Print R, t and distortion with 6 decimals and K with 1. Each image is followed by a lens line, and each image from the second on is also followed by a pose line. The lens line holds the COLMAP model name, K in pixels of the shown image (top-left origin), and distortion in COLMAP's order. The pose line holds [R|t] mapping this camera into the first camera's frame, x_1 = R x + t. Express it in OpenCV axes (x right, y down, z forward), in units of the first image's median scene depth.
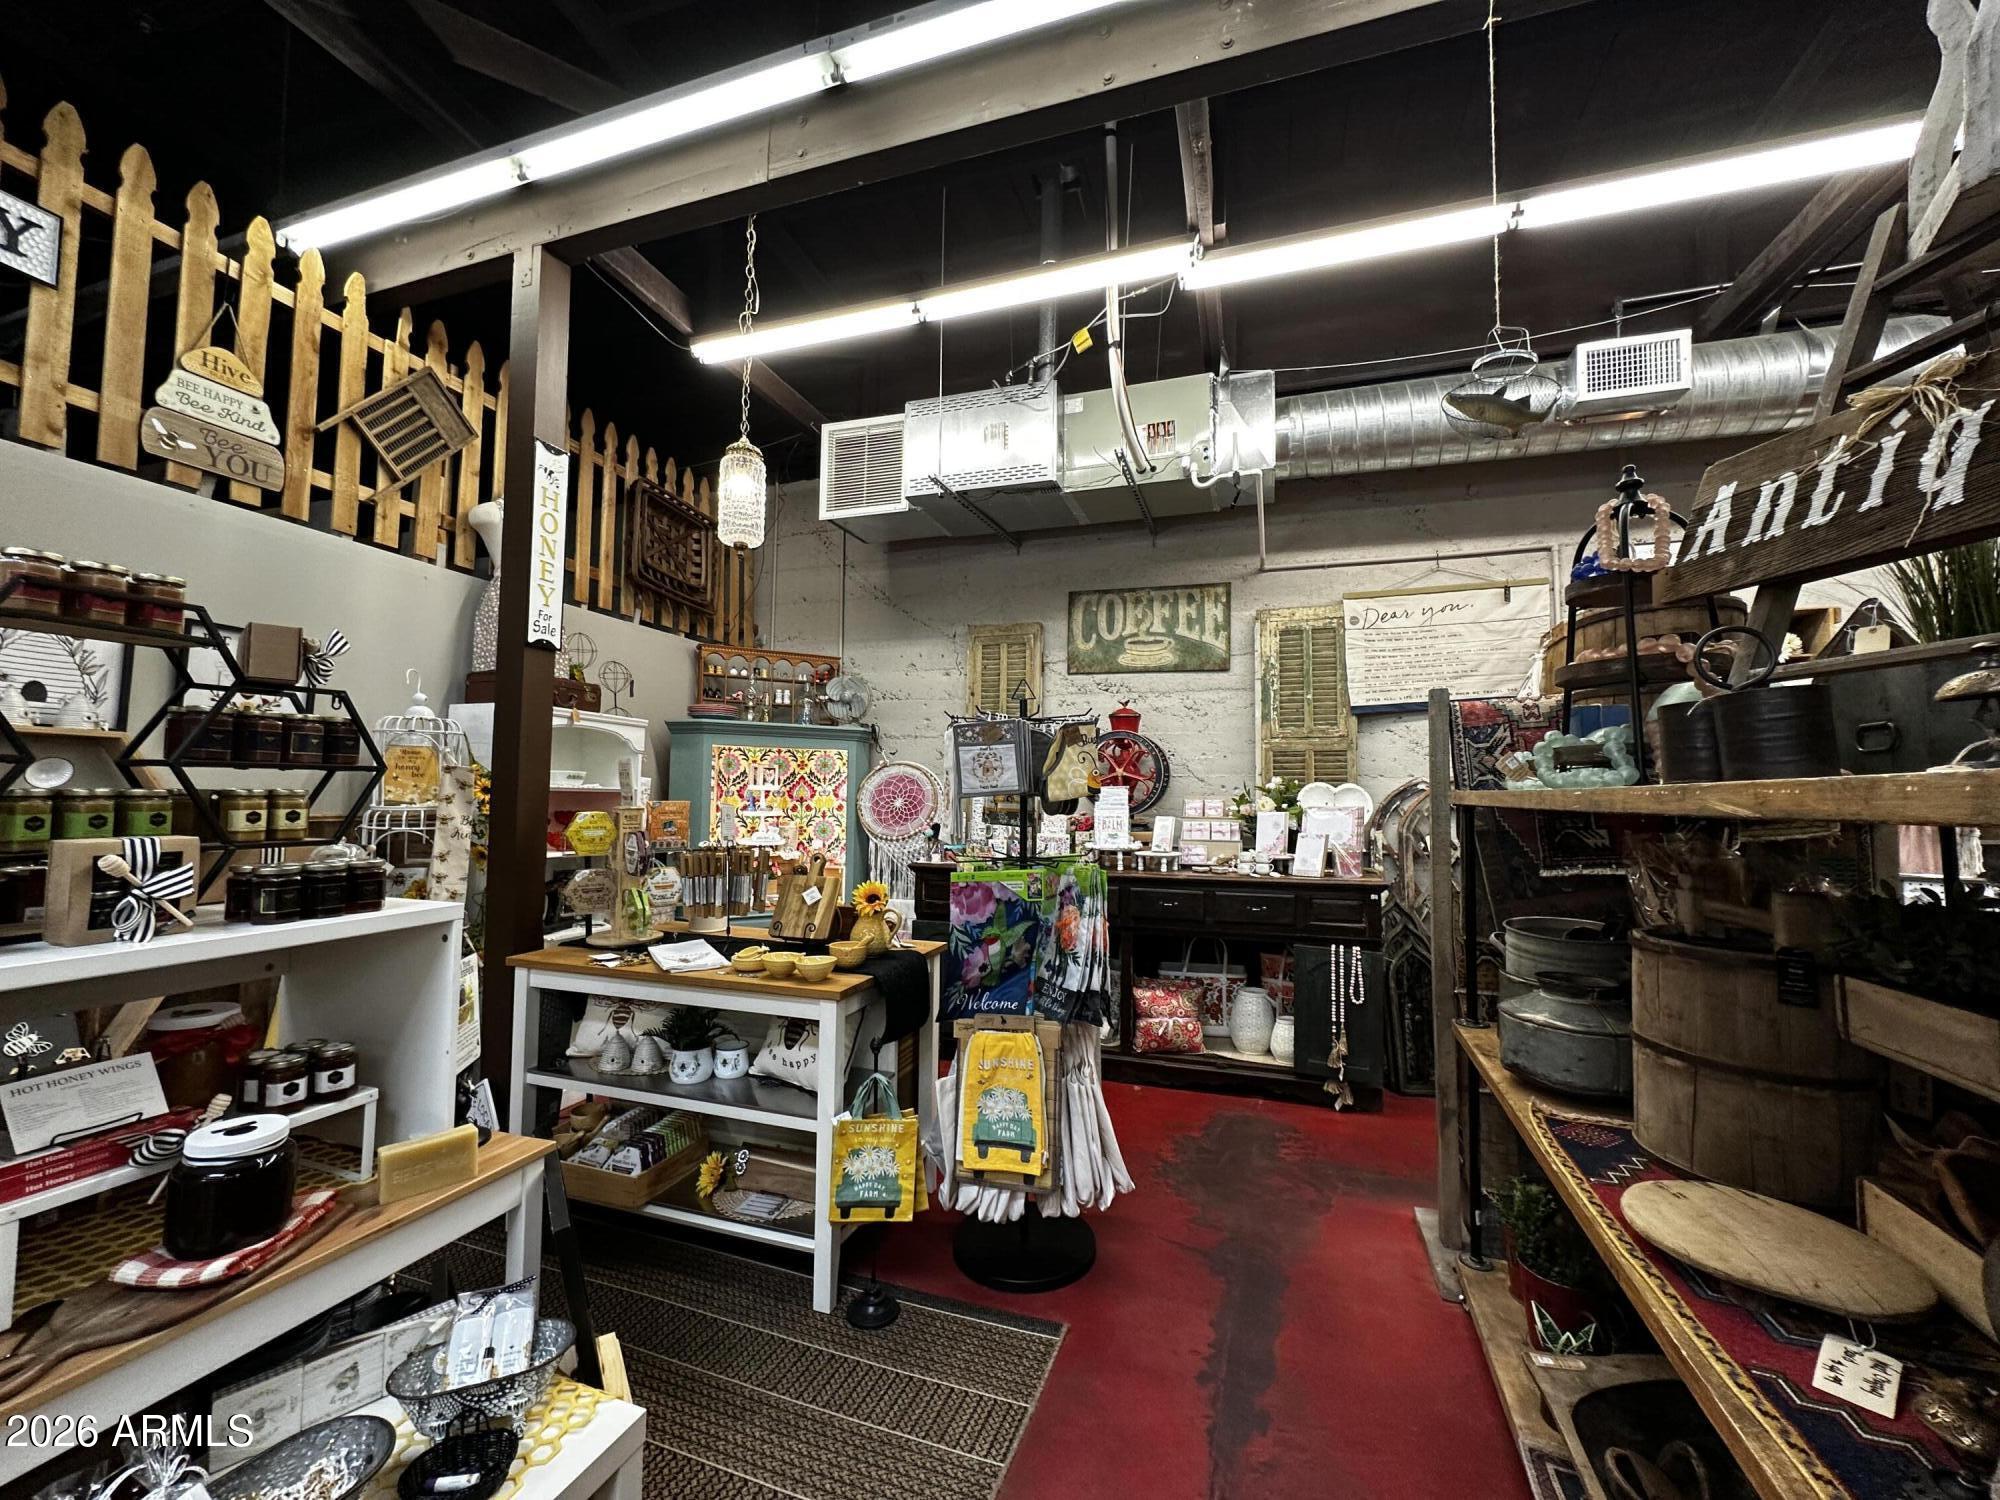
lens RADIAL K [[797.7, 0, 1000.3], [0, 797.7, 753.5], [0, 0, 1]] dist [-0.004301, 0.000933]
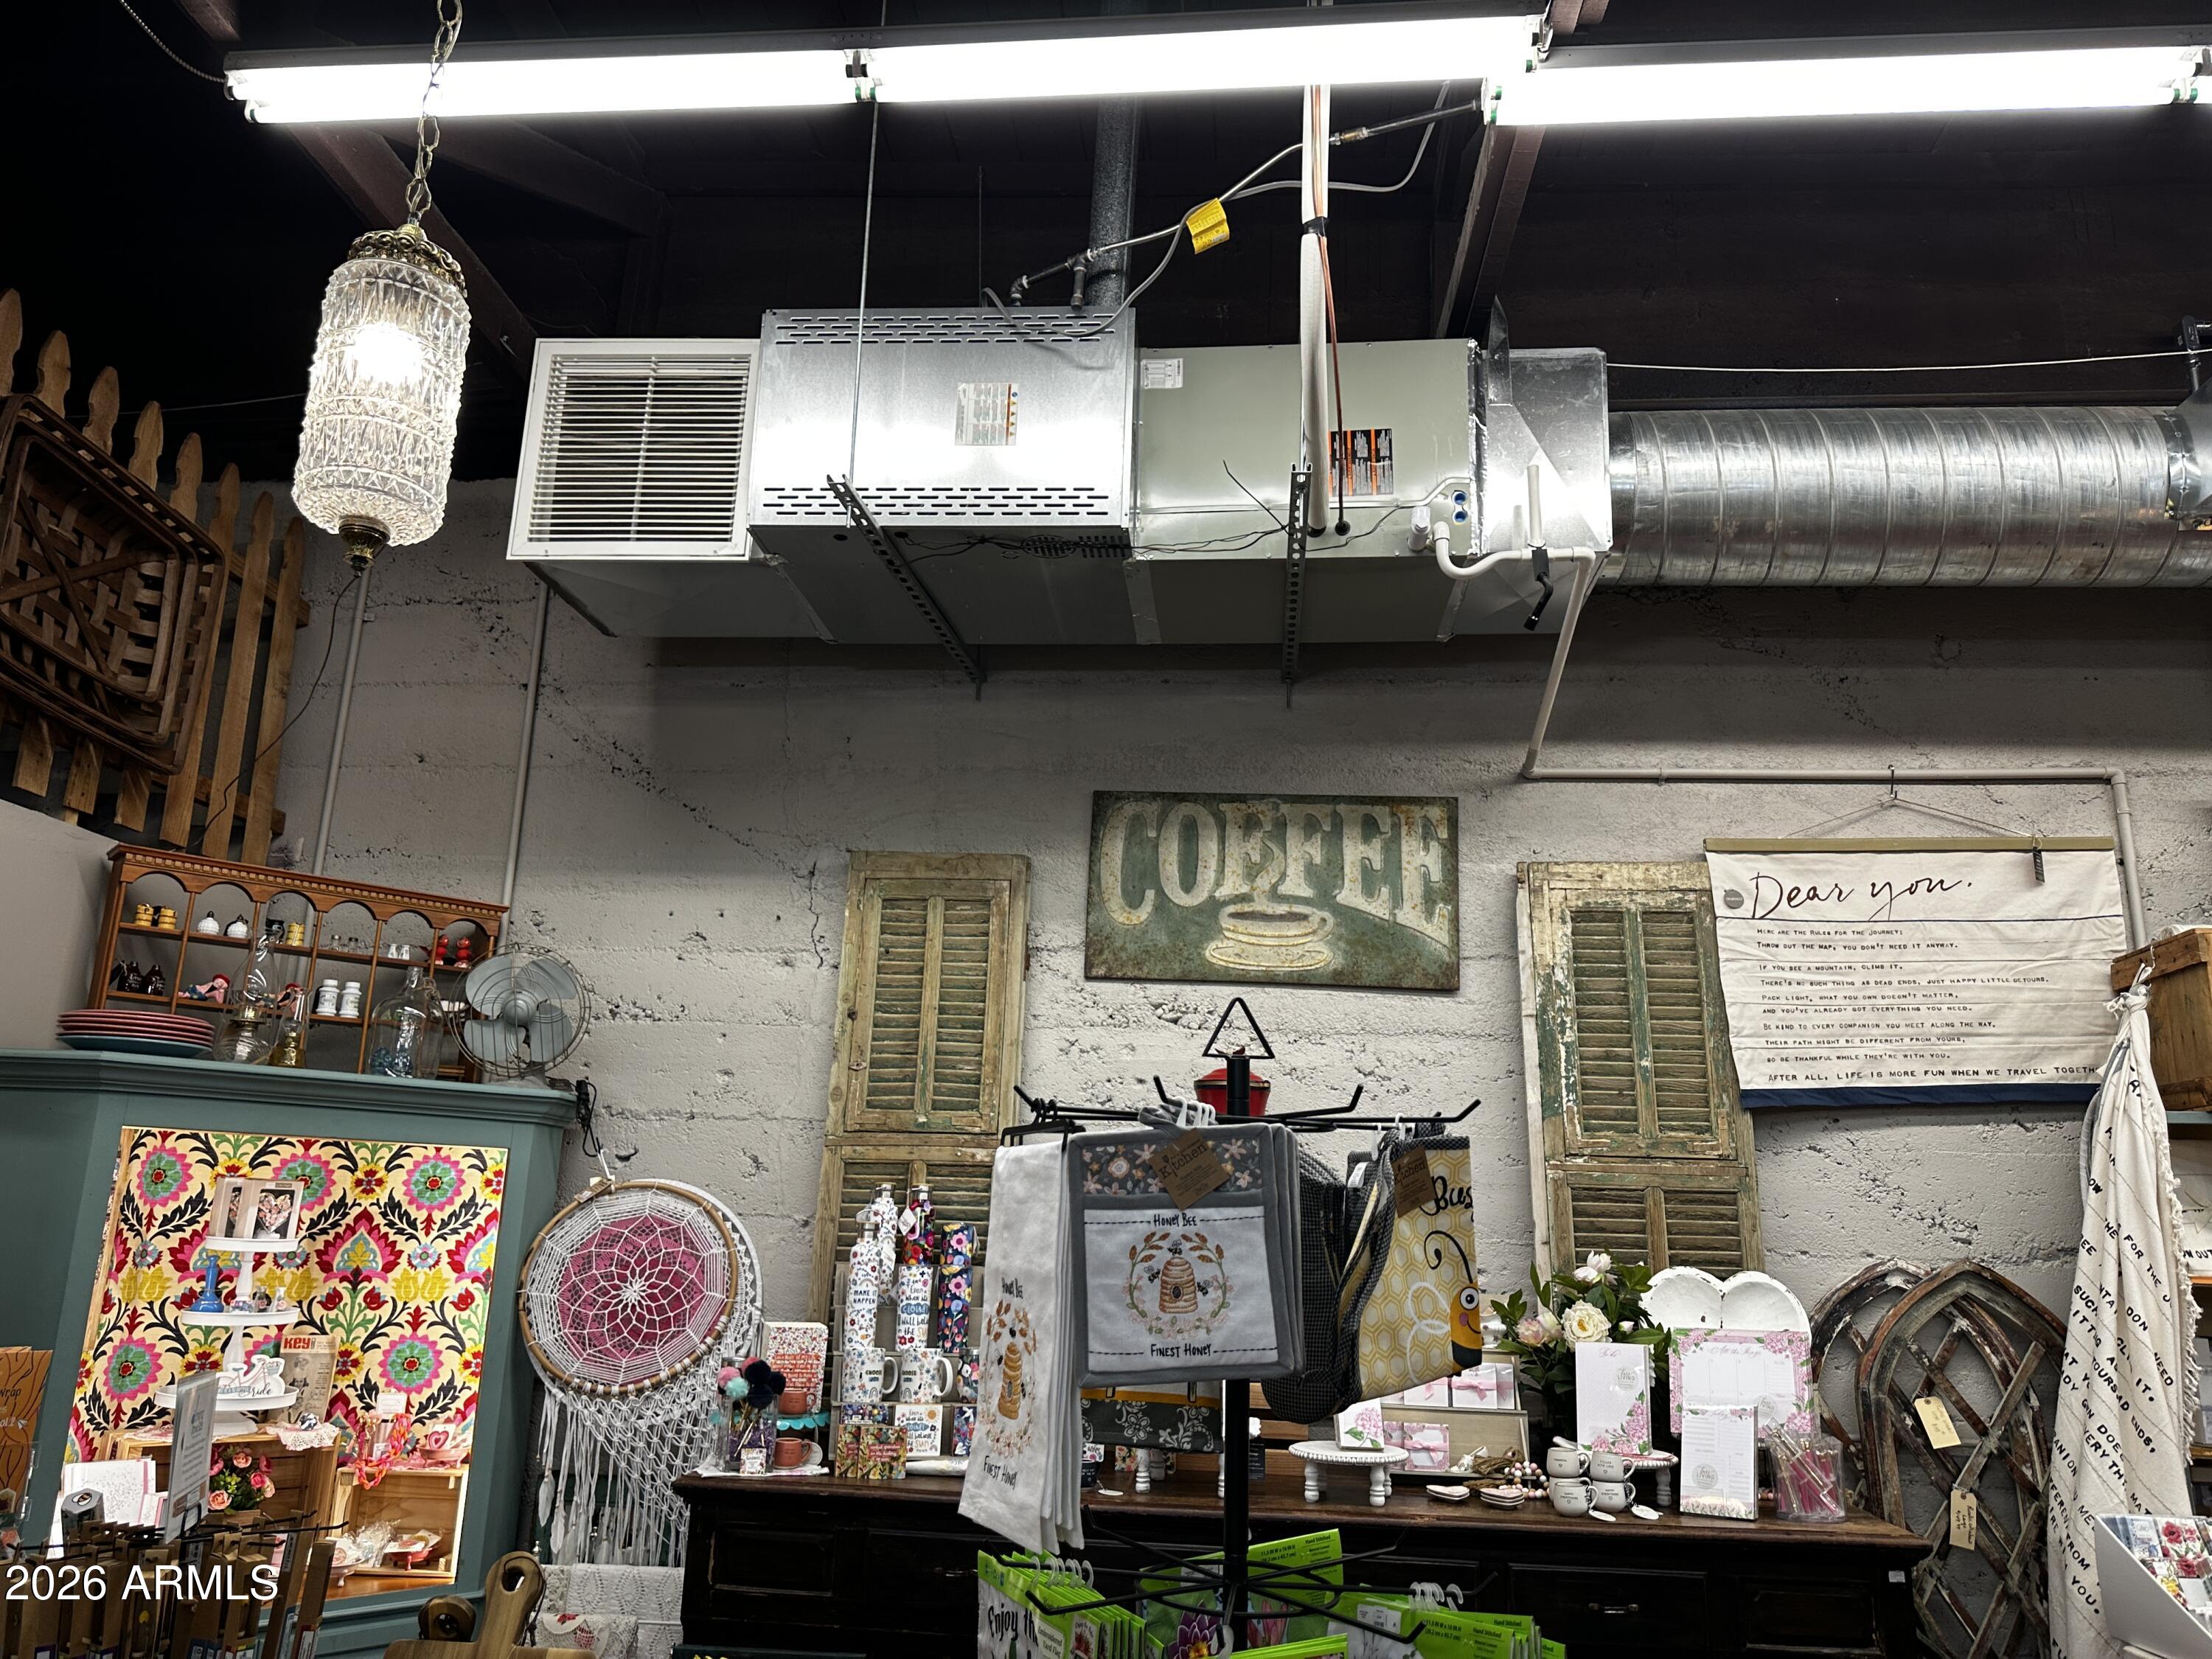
lens RADIAL K [[1555.8, 0, 1108.4], [0, 1555.8, 843.3], [0, 0, 1]] dist [0.052370, -0.069491]
pose [[0.972690, 0.074185, 0.219932, -0.099646], [-0.032806, 0.981976, -0.186138, -0.019445], [-0.229777, 0.173839, 0.957592, 0.213136]]
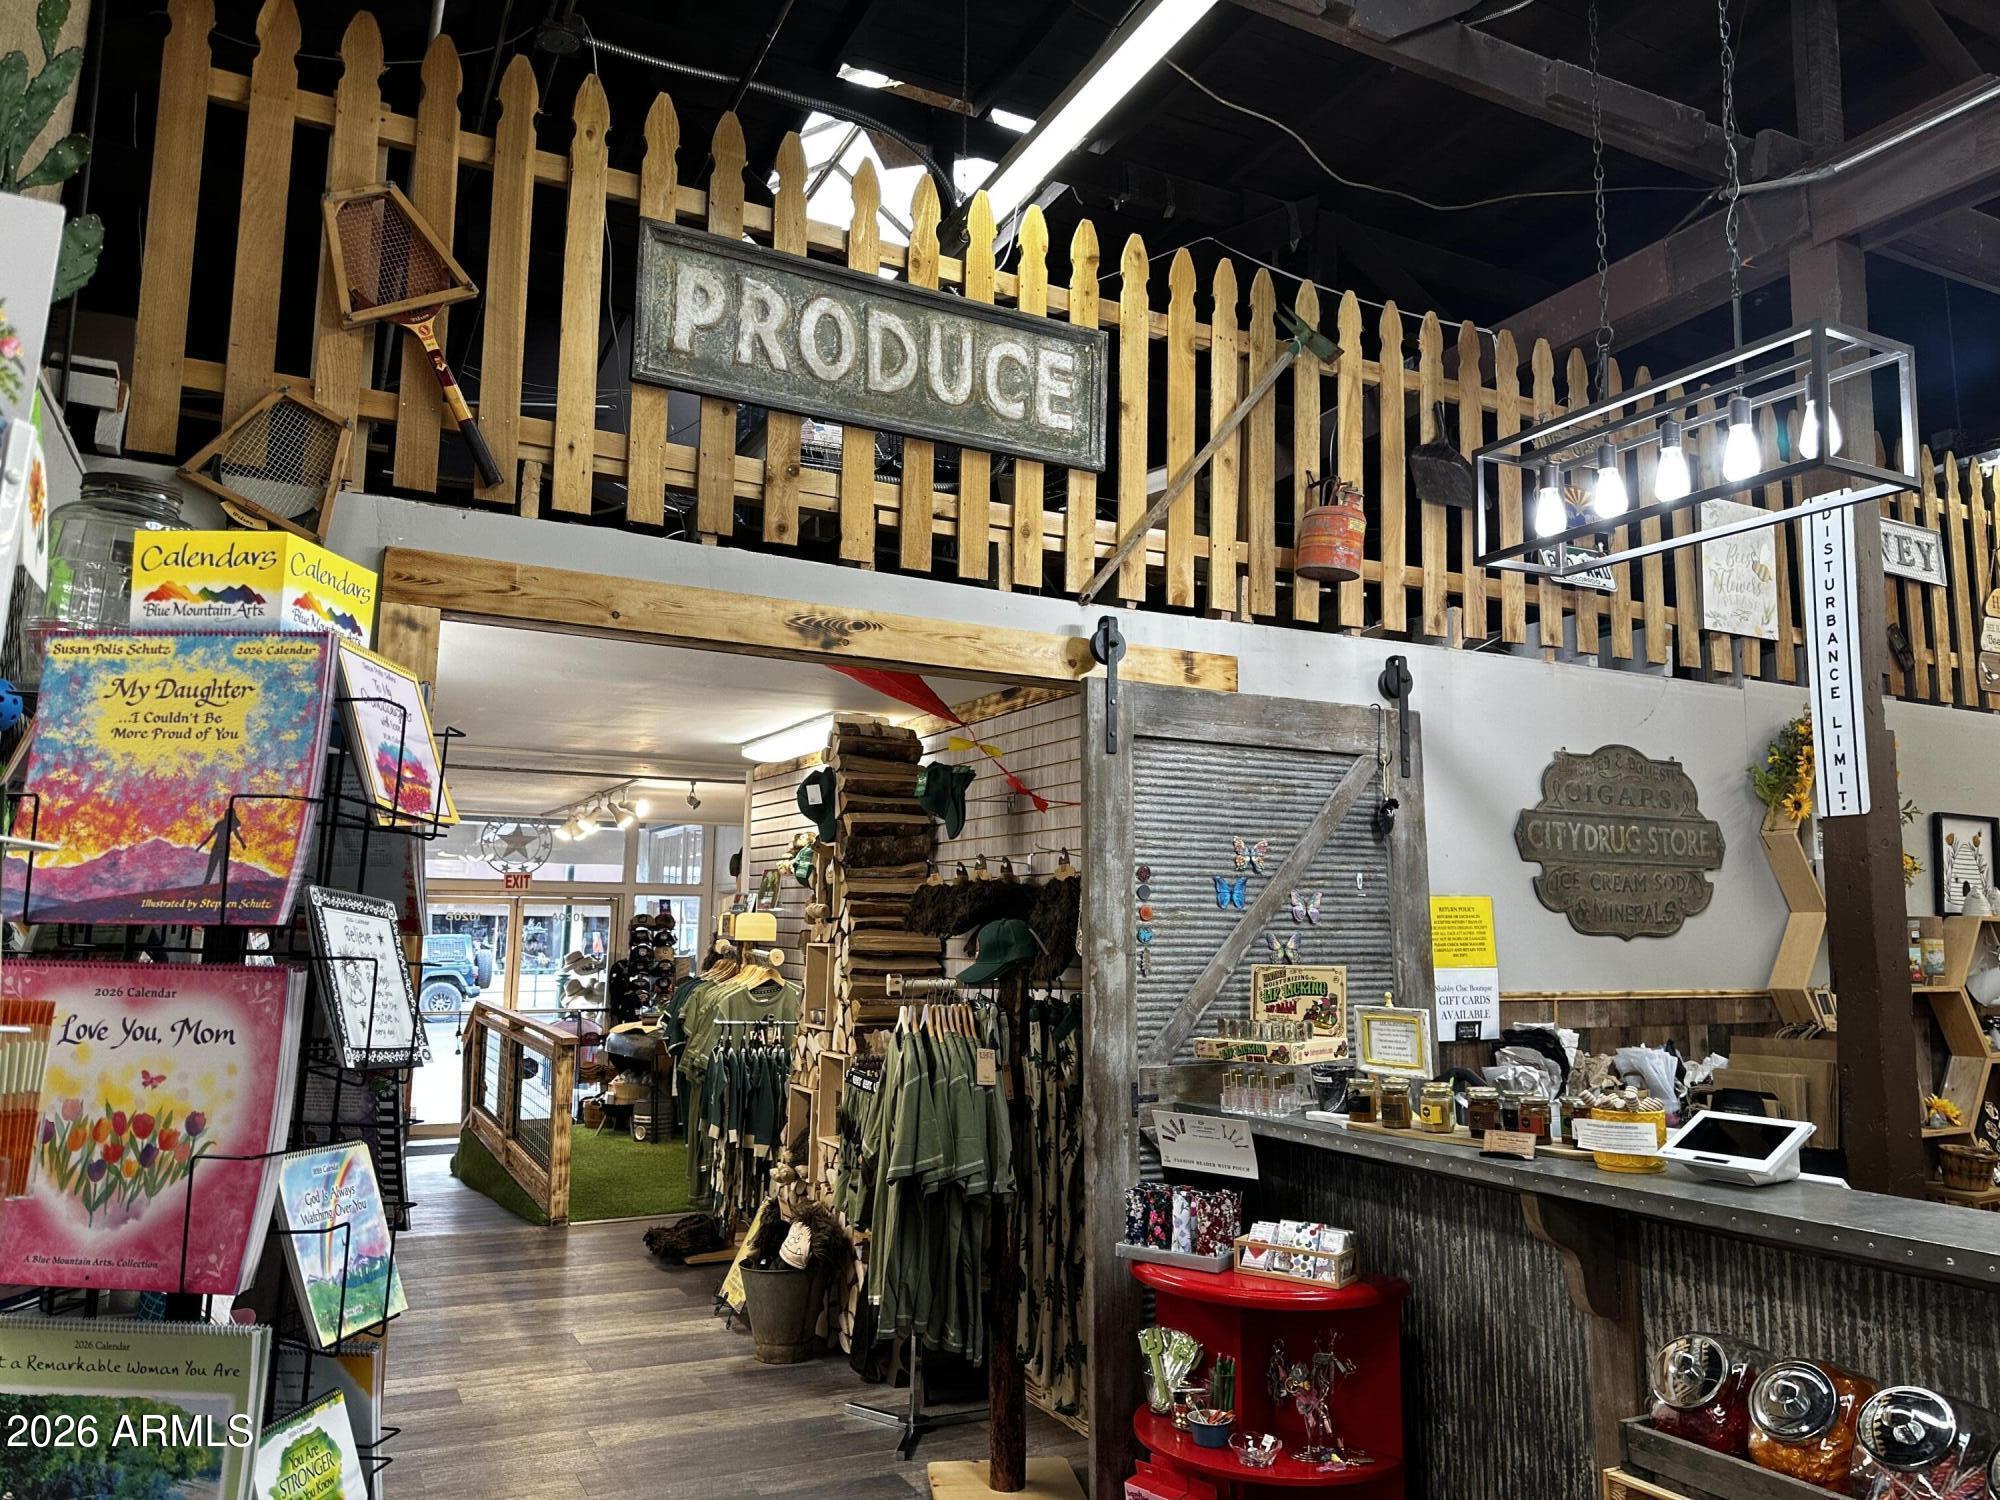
lens RADIAL K [[1422.8, 0, 1006.3], [0, 1422.8, 755.1], [0, 0, 1]] dist [0.100495, -0.144411]
pose [[0.706379, -0.088248, -0.702312, -0.322333], [0.033681, 0.995264, -0.091183, -0.068671], [0.707032, 0.040755, 0.706006, -0.951208]]
